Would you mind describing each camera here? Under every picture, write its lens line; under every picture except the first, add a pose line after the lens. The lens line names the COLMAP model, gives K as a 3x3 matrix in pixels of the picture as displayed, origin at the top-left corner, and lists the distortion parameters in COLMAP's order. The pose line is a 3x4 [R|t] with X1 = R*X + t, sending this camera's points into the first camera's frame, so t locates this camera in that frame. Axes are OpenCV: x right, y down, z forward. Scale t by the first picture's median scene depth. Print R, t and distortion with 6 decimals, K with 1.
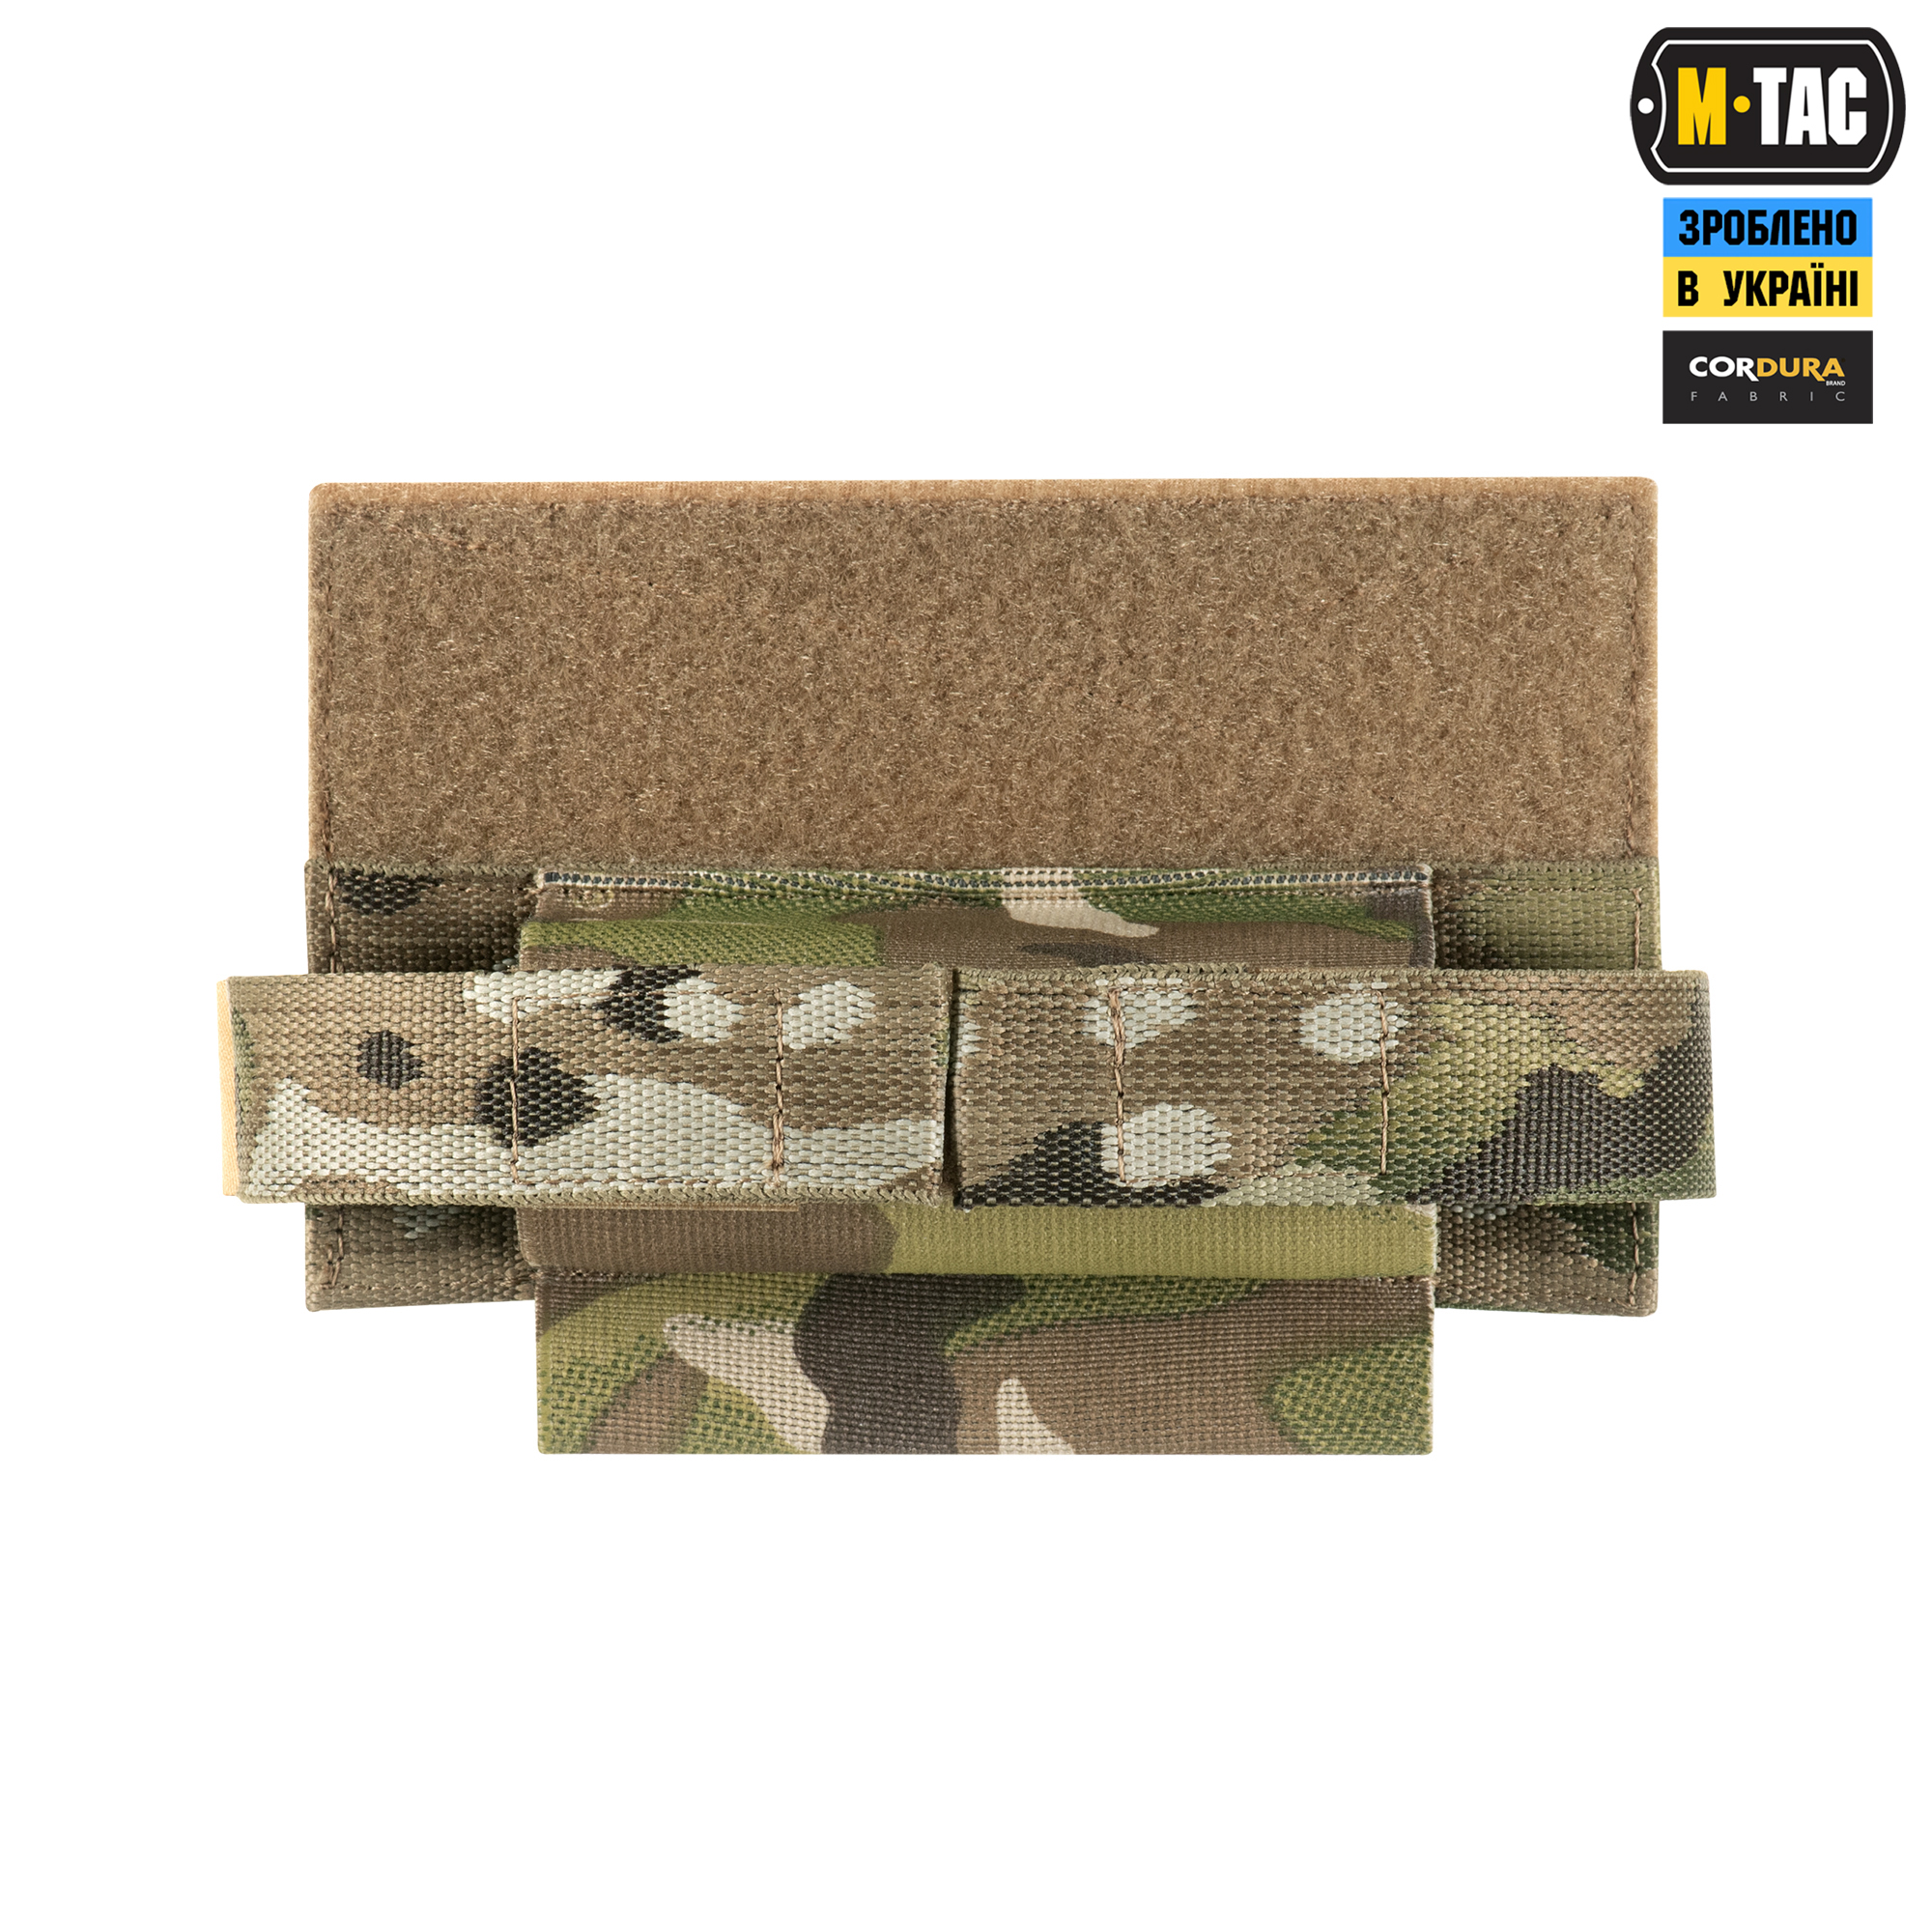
lens RADIAL K [[8567.9, 0, 966.0], [0, 8567.9, 966.0], [0, 0, 1]] dist [-0.156071, 2.372755]
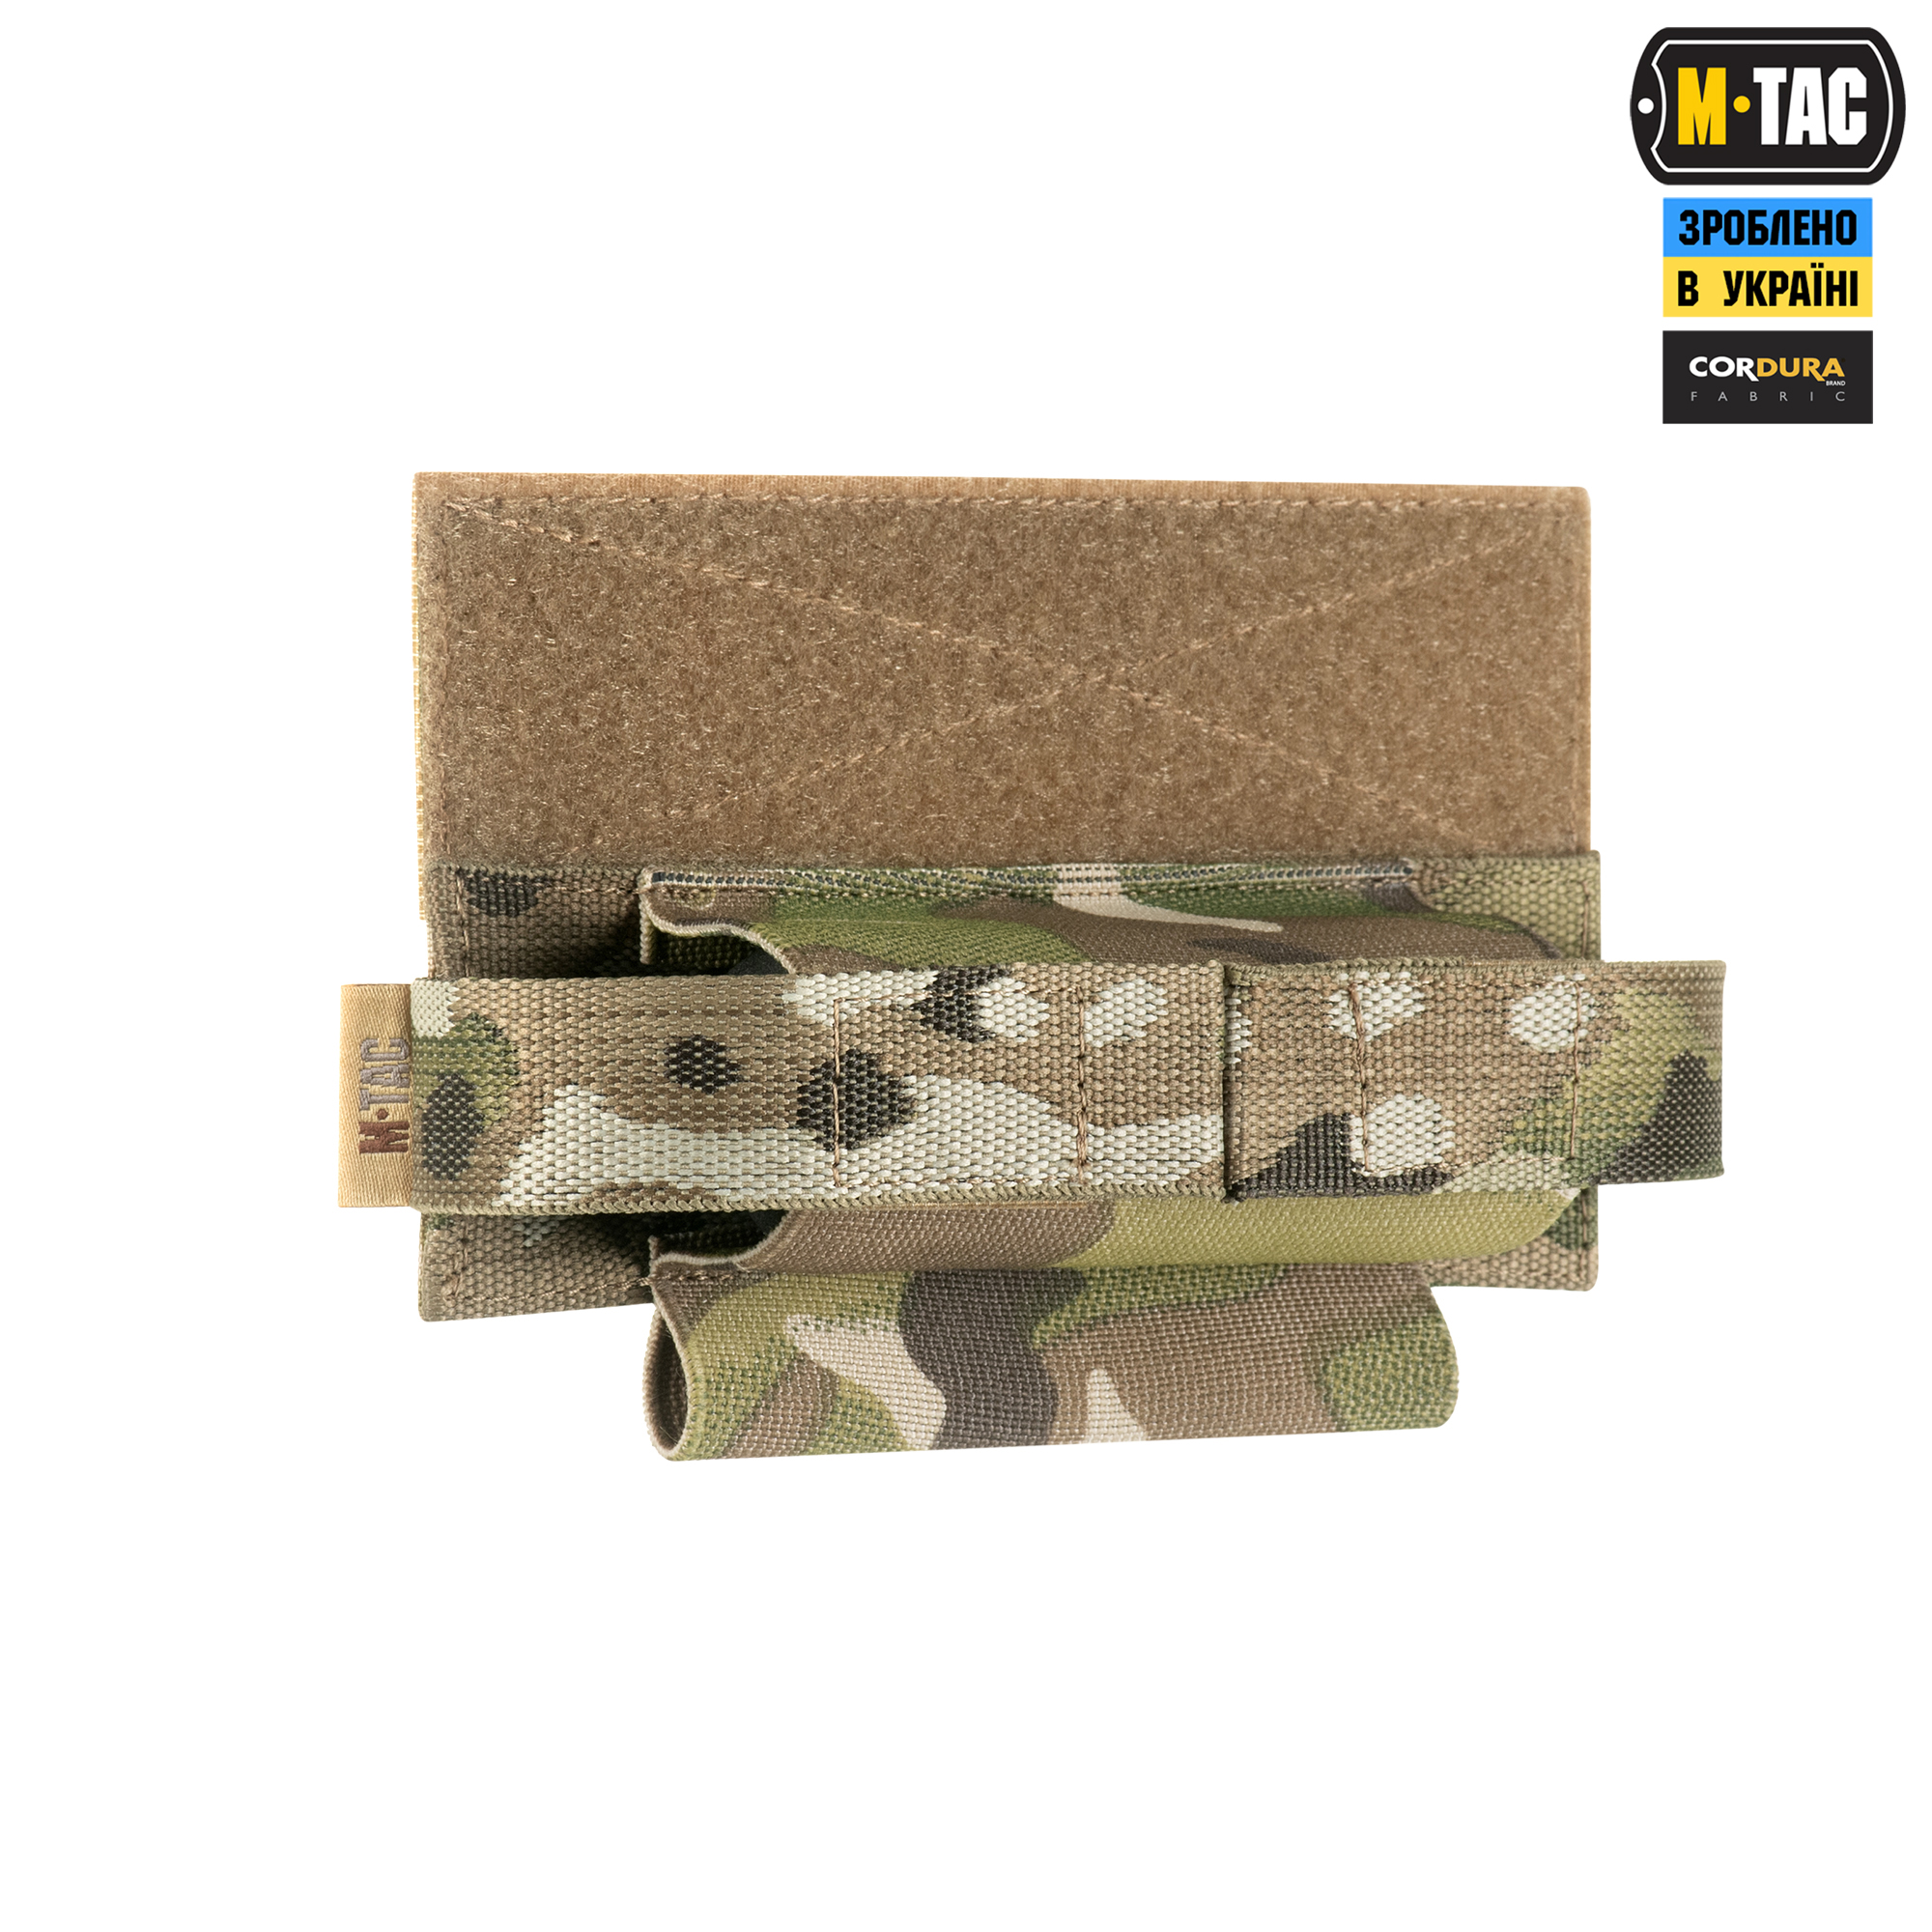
lens RADIAL K [[8567.9, 0, 966.0], [0, 8567.9, 966.0], [0, 0, 1]] dist [-0.156071, 2.372755]
pose [[0.887813, -0.010869, 0.460077, -0.474553], [0.009203, 0.999940, 0.005863, -0.005599], [-0.460113, -0.000971, 0.887860, 0.107231]]
